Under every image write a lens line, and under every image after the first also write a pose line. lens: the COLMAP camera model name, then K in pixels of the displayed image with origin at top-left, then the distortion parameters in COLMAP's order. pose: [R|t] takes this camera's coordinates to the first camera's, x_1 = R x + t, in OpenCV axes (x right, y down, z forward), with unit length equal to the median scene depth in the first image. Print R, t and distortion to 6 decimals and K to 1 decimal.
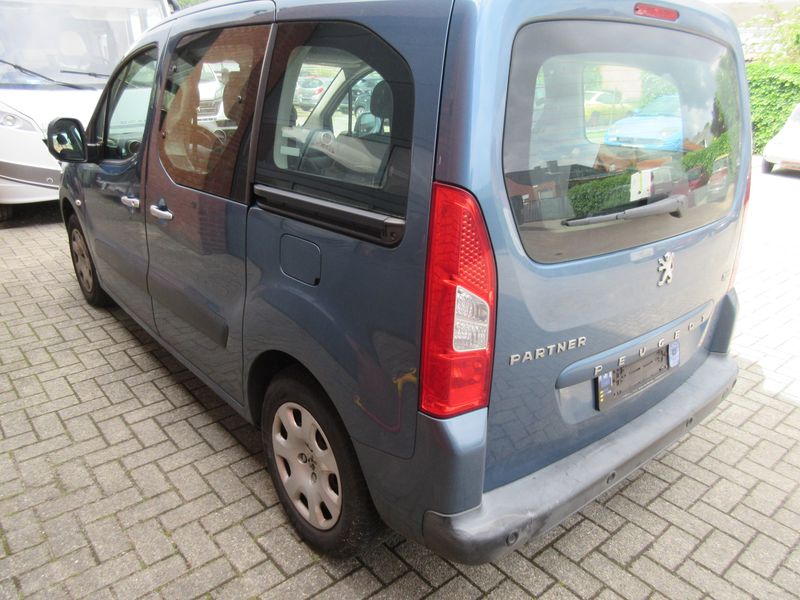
lens RADIAL K [[598.8, 0, 410.2], [0, 598.8, 302.9], [0, 0, 1]] dist [0.005149, -0.014917]
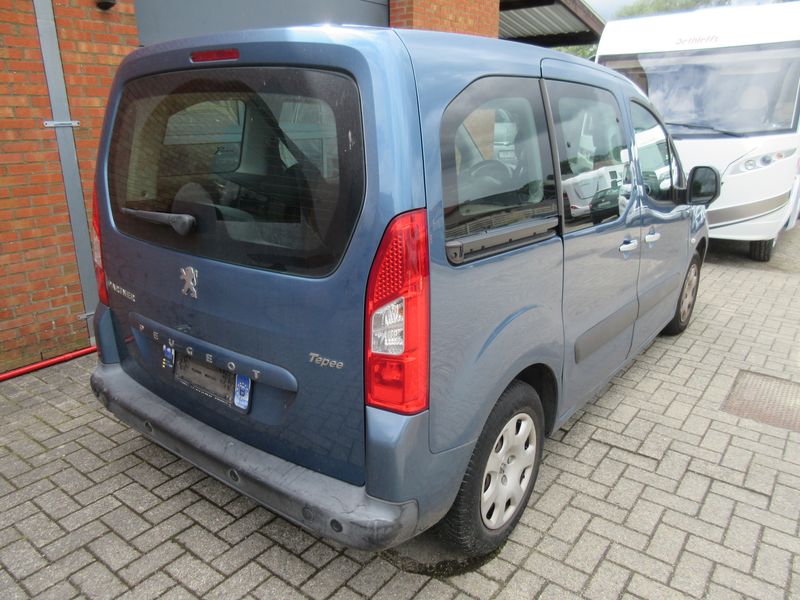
lens RADIAL K [[598.8, 0, 397.8], [0, 598.8, 298.4], [0, 0, 1]] dist [0.005149, -0.014917]
pose [[0.198896, 0.259440, -0.945056, 1.027363], [-0.347372, 0.920376, 0.179557, -0.237769], [0.916391, 0.292573, 0.273181, 0.702143]]
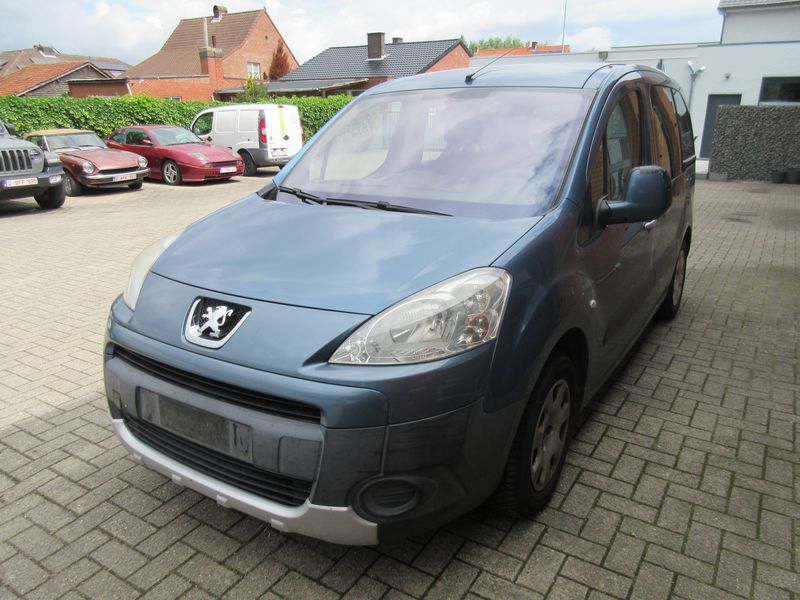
lens RADIAL K [[598.8, 0, 399.8], [0, 598.8, 300.2], [0, 0, 1]] dist [0.005149, -0.014917]
pose [[-0.285634, -0.303743, 0.908930, -1.417855], [0.335018, 0.856954, 0.391654, -0.652209], [-0.897873, 0.416378, -0.143016, 1.660762]]
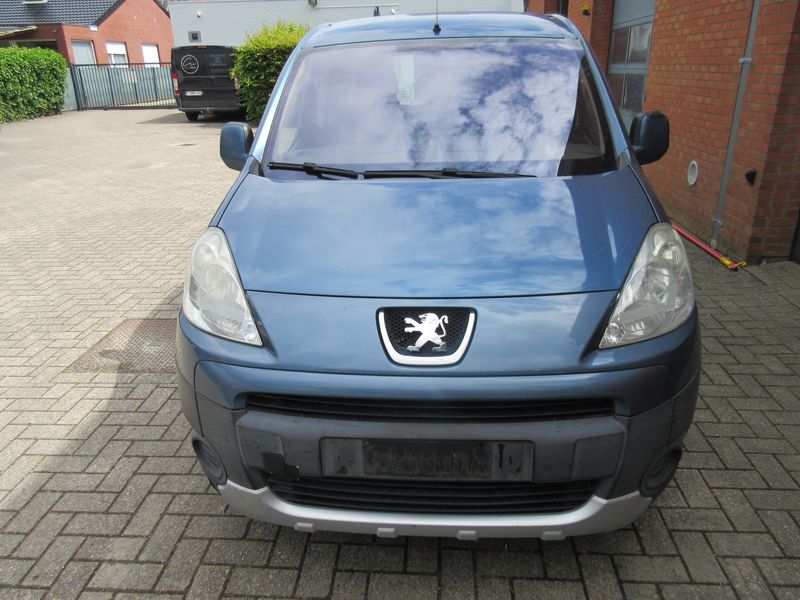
lens RADIAL K [[598.8, 0, 399.7], [0, 598.8, 296.7], [0, 0, 1]] dist [0.005149, -0.014917]
pose [[-0.704588, -0.265645, 0.658019, -1.082820], [0.260051, 0.766118, 0.587739, -0.800574], [-0.660250, 0.585232, -0.470716, 2.028594]]
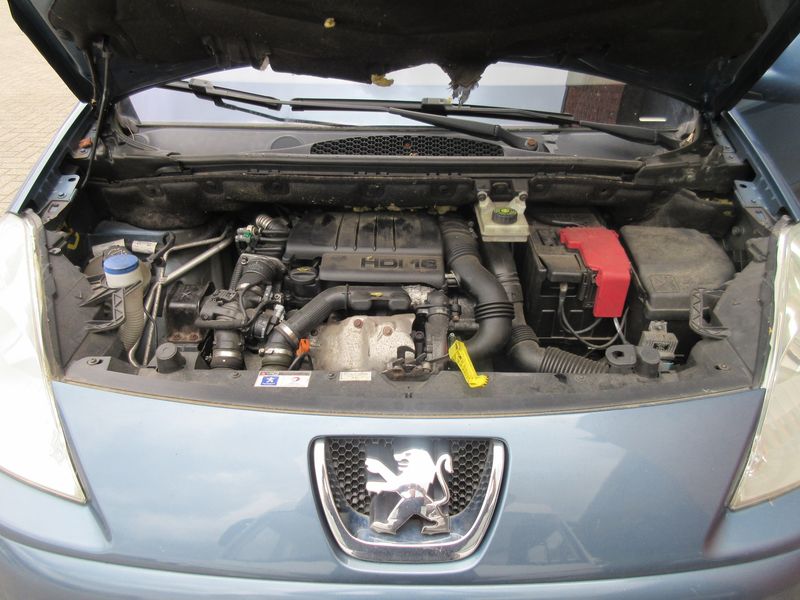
lens RADIAL K [[598.8, 0, 396.7], [0, 598.8, 299.7], [0, 0, 1]] dist [0.005149, -0.014917]
pose [[-0.752398, -0.390653, 0.530366, -0.847602], [0.200486, 0.631149, 0.749304, -0.707894], [-0.627458, 0.670105, -0.396555, 1.820085]]
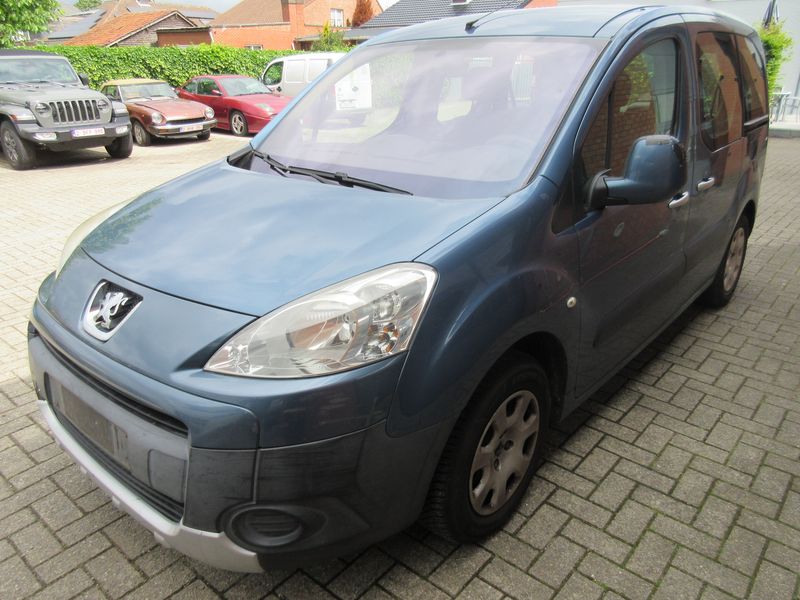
lens RADIAL K [[598.8, 0, 397.9], [0, 598.8, 300.5], [0, 0, 1]] dist [0.005149, -0.014917]
pose [[-0.146141, -0.384484, 0.911491, -1.345142], [0.350796, 0.841367, 0.411148, -0.591251], [-0.924978, 0.379833, 0.011917, 1.475342]]
